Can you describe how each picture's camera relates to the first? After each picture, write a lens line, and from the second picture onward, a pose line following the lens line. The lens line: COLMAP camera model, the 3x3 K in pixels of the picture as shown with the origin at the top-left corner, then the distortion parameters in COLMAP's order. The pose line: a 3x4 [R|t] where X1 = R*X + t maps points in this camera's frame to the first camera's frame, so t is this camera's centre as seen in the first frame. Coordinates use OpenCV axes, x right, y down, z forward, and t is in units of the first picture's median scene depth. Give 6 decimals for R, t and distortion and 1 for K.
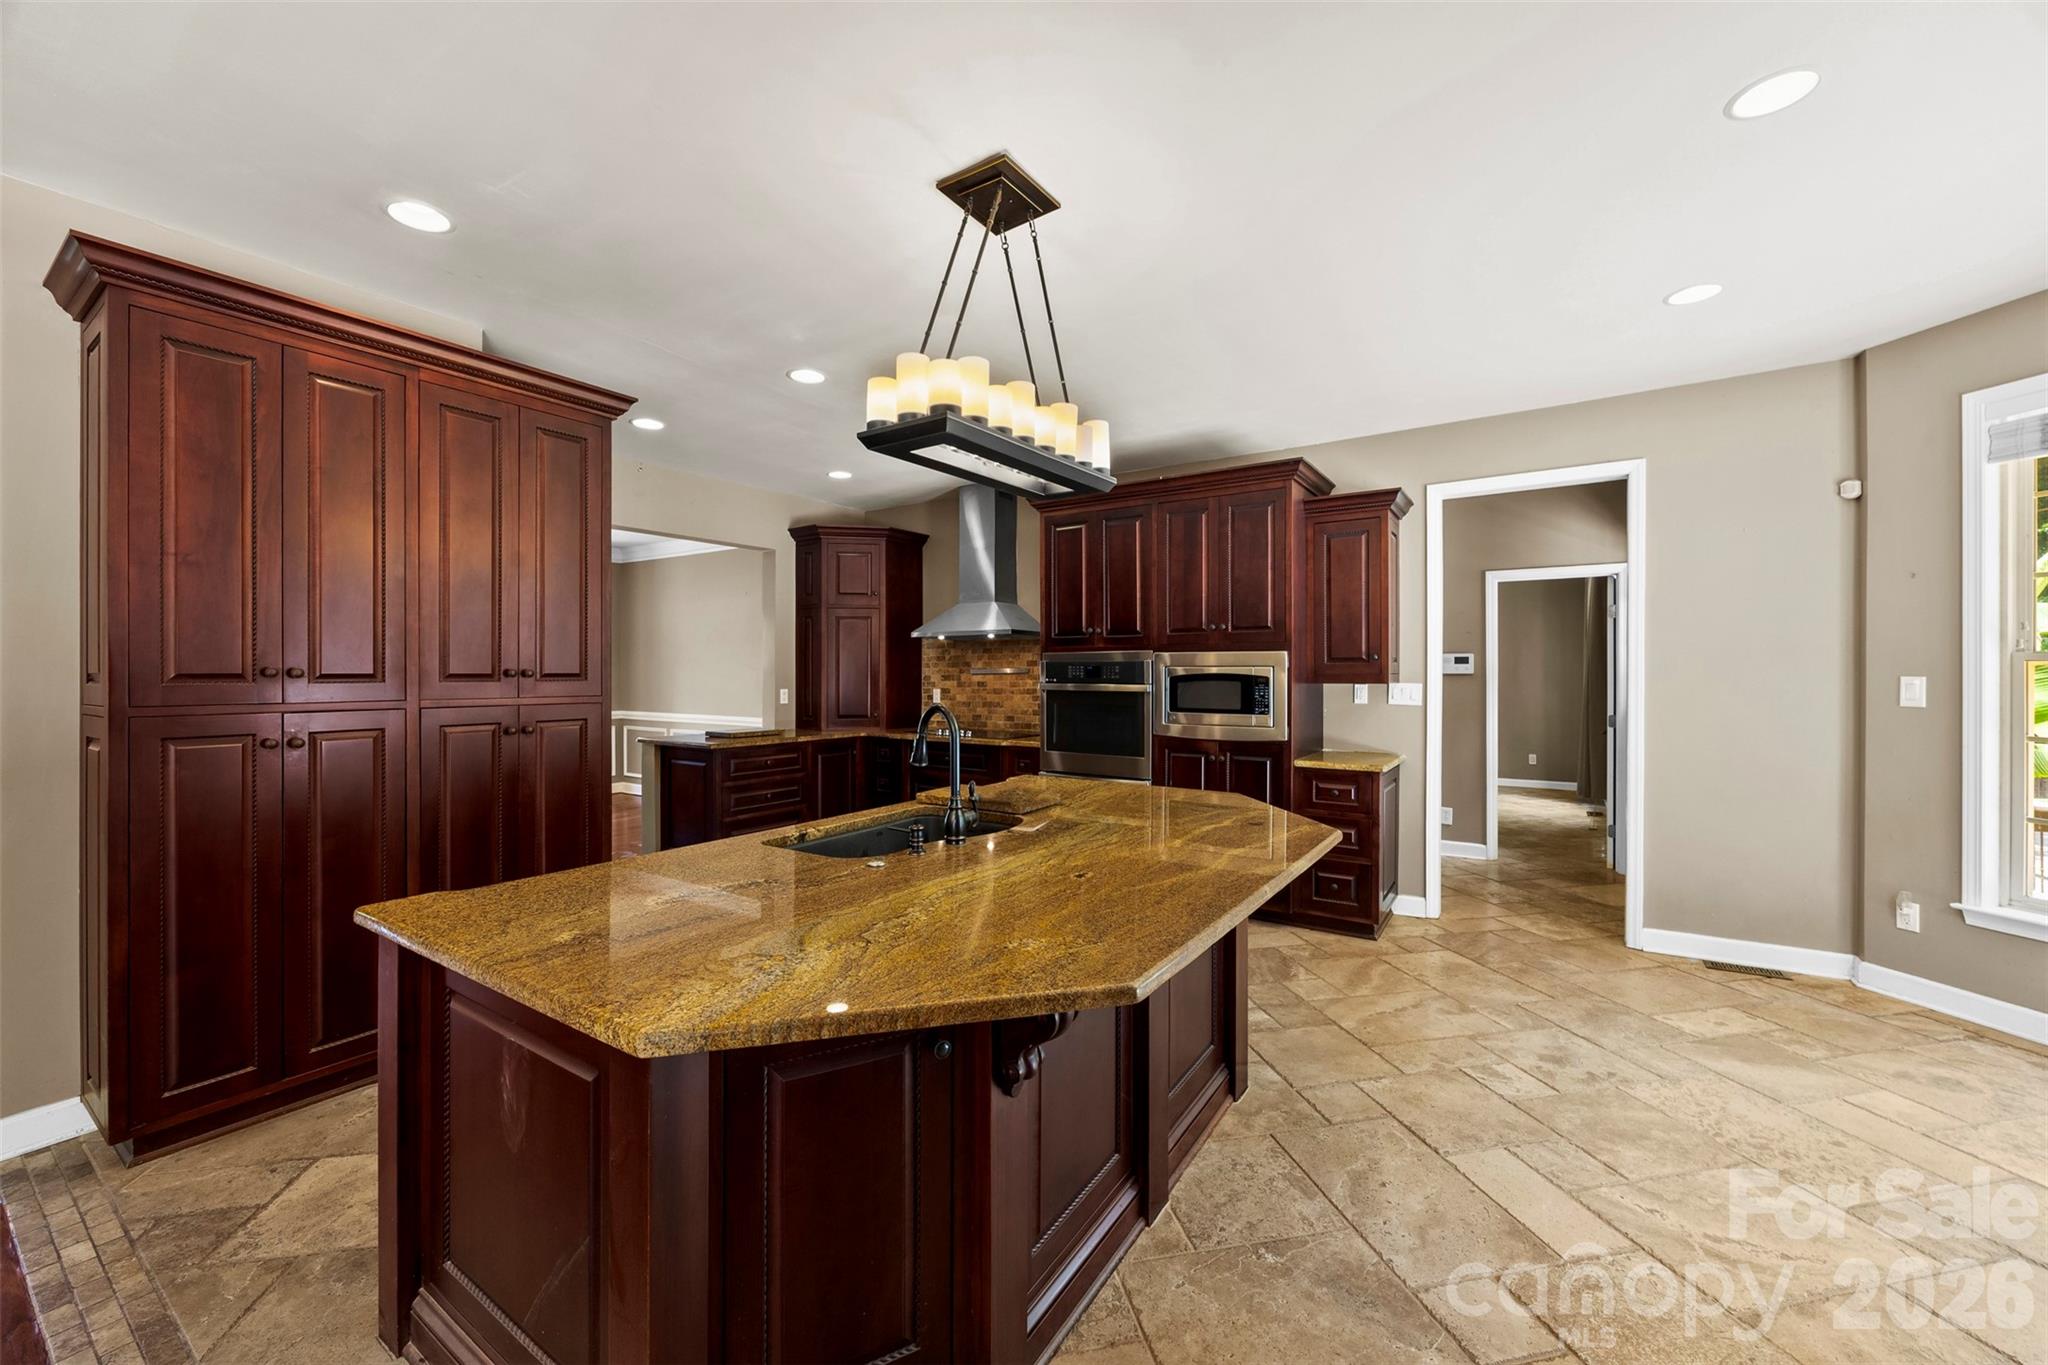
lens RADIAL K [[798.2, 0, 1020.3], [0, 798.2, 670.7], [0, 0, 1]] dist [-0.000355, 0.000066]
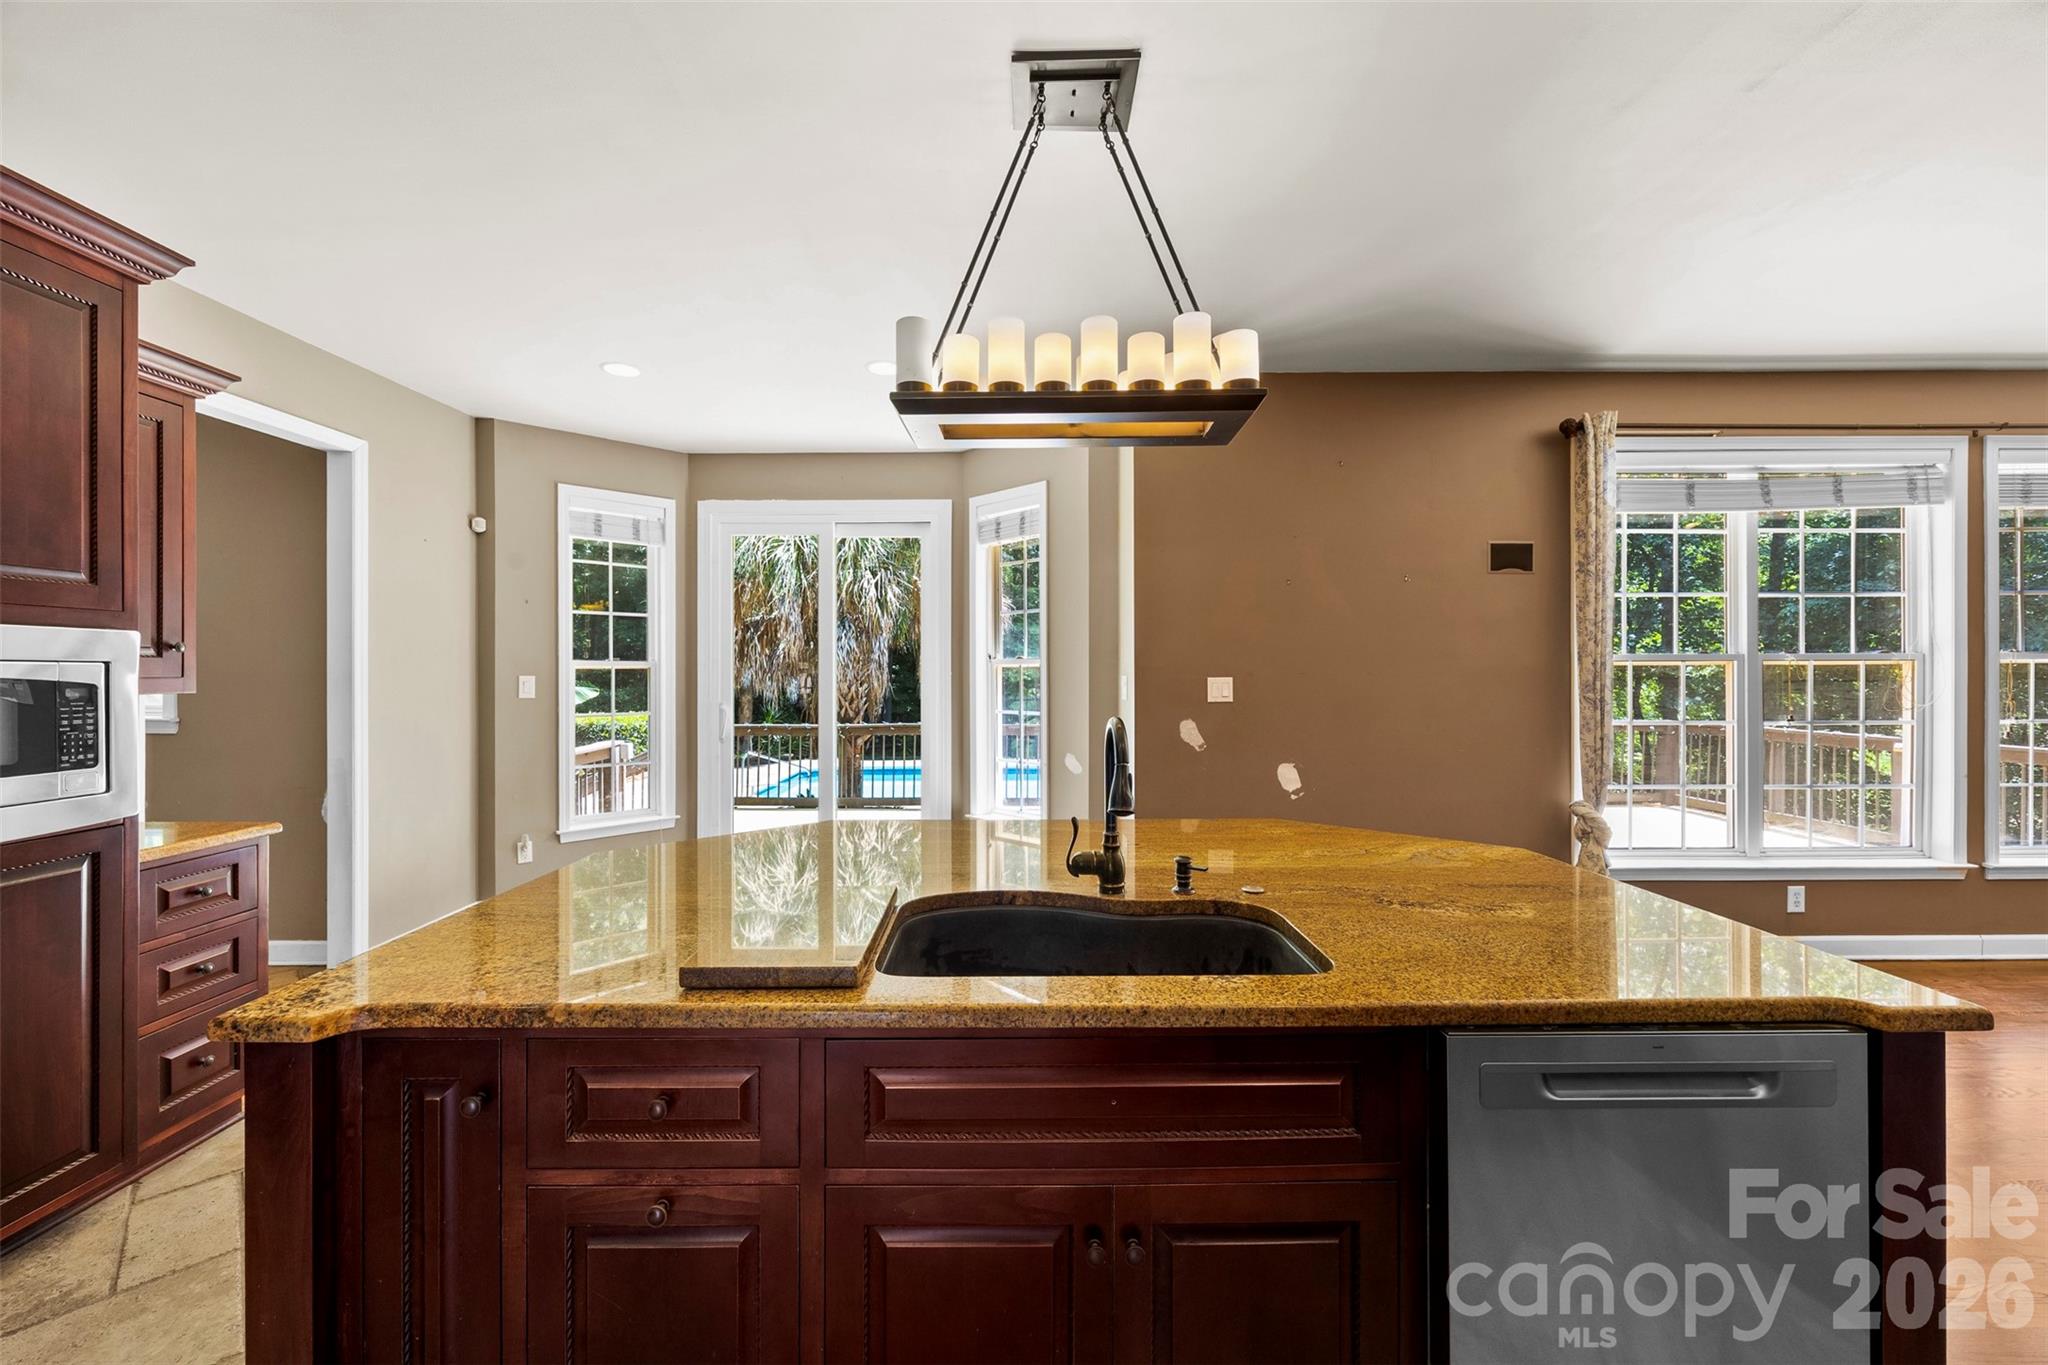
lens RADIAL K [[784.1, 0, 1018.6], [0, 784.1, 674.9], [0, 0, 1]] dist [-0.006489, -0.000074]
pose [[-0.548484, -0.002265, 0.836158, -0.248350], [0.001130, 0.999993, 0.003450, 0.000993], [-0.836161, 0.002837, -0.548477, 0.562324]]
